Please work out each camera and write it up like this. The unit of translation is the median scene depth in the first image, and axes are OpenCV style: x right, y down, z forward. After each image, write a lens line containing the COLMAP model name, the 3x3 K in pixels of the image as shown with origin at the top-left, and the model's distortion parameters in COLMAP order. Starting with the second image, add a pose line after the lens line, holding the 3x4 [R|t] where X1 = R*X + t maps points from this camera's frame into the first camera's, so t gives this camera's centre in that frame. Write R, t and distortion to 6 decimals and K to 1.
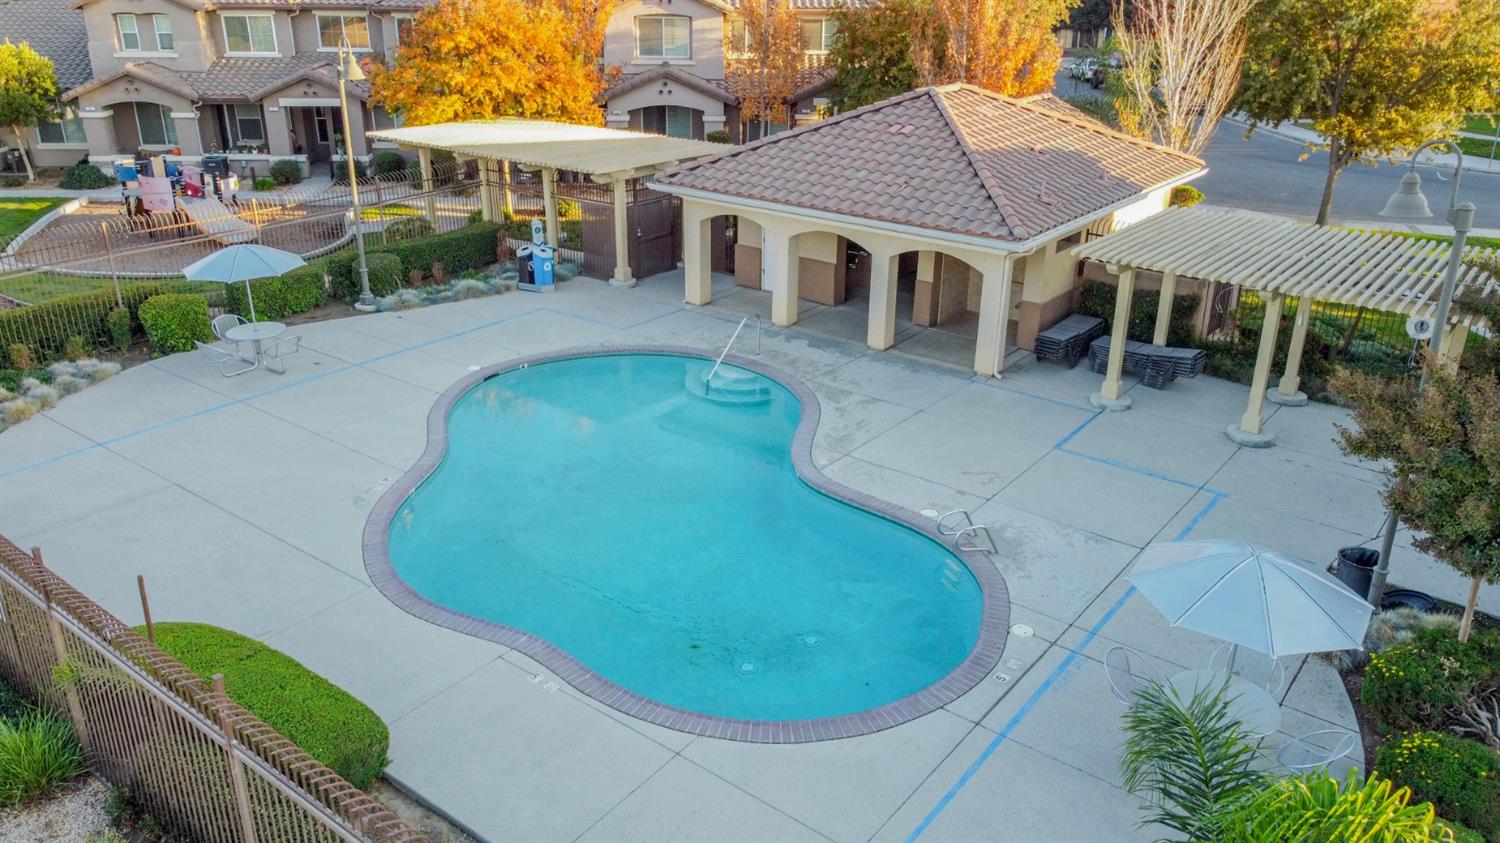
lens RADIAL K [[1131.0, 0, 748.5], [0, 1131.0, 420.5], [0, 0, 1]] dist [-0.012433, -0.001326]
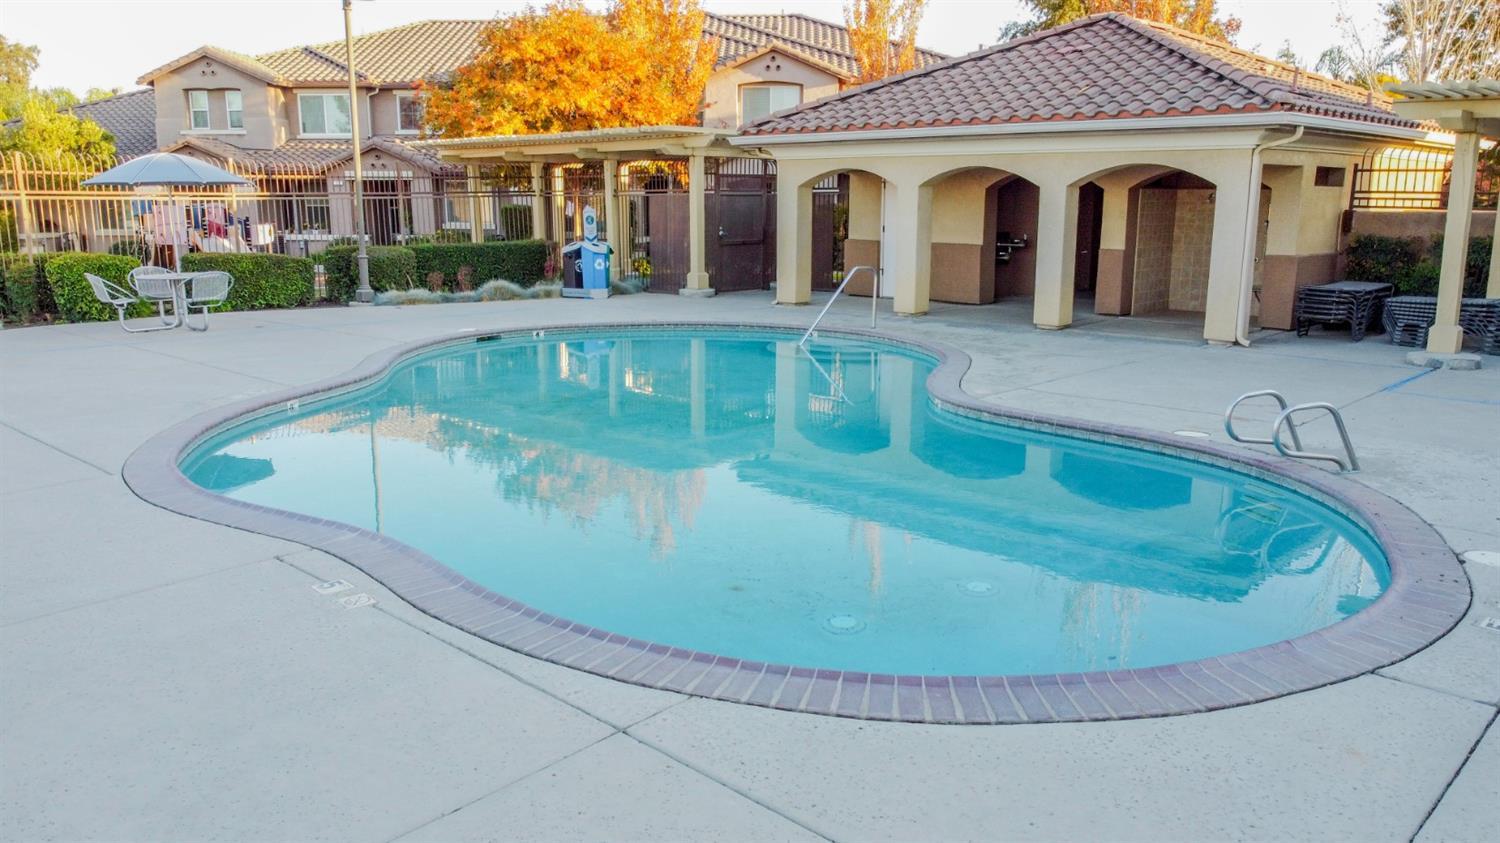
lens RADIAL K [[1131.0, 0, 747.4], [0, 1131.0, 425.1], [0, 0, 1]] dist [-0.012433, -0.001326]
pose [[0.994395, 0.013895, -0.104812, 0.004196], [-0.034071, 0.980557, -0.193252, 0.117192], [0.100089, 0.195740, 0.975535, 0.284131]]
